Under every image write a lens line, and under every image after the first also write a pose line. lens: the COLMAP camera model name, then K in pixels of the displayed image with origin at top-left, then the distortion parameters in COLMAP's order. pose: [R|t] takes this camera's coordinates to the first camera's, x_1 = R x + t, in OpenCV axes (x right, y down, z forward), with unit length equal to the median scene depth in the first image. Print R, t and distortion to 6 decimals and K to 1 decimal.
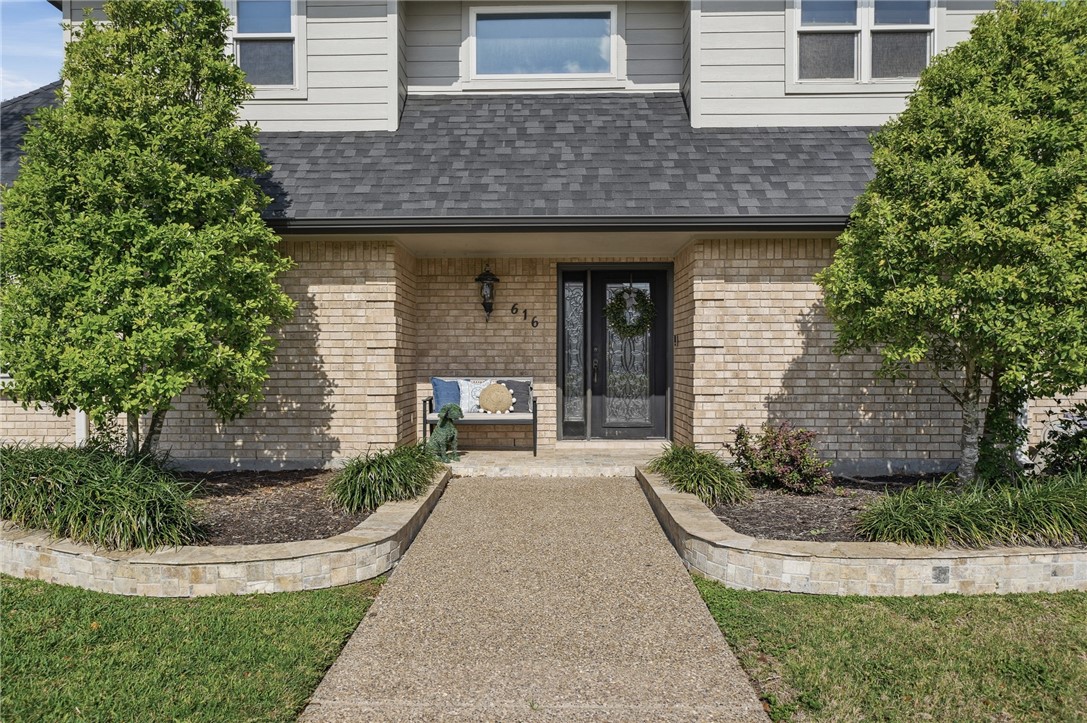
lens RADIAL K [[586.5, 0, 544.3], [0, 586.5, 355.5], [0, 0, 1]] dist [-0.005399, -0.000519]
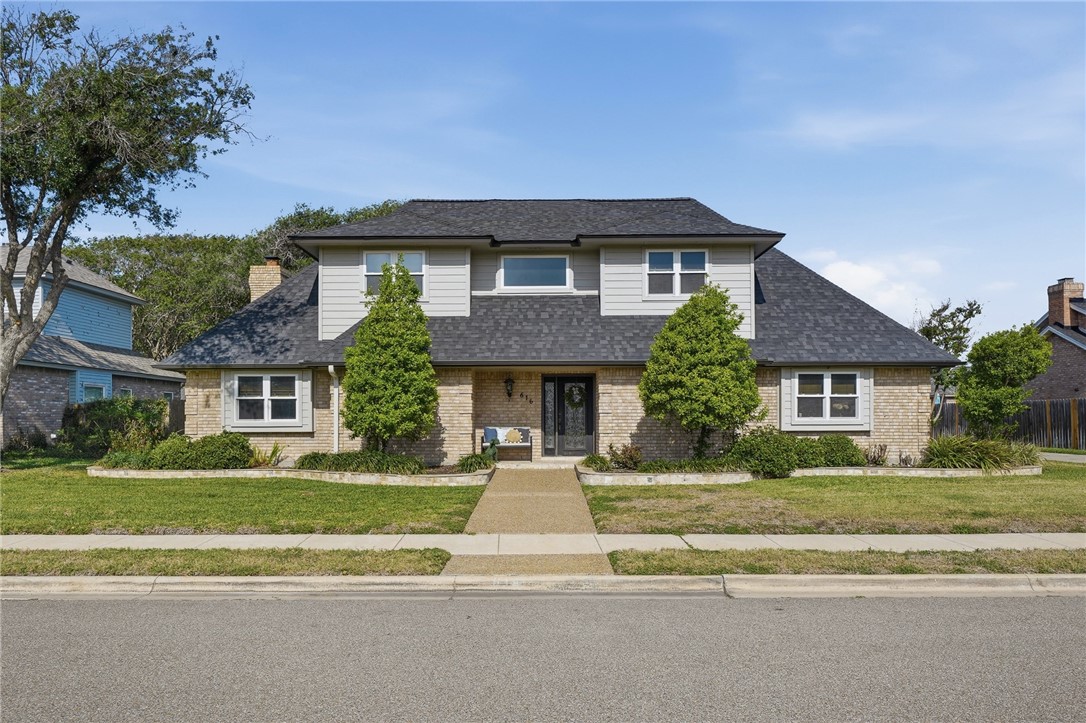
lens RADIAL K [[667.9, 0, 542.5], [0, 667.9, 414.3], [0, 0, 1]] dist [-0.071153, -0.000530]
pose [[0.999957, -0.000330, 0.009266, 0.003190], [0.000372, 0.999990, -0.004549, 0.002590], [-0.009265, 0.004552, 0.999947, -1.632149]]
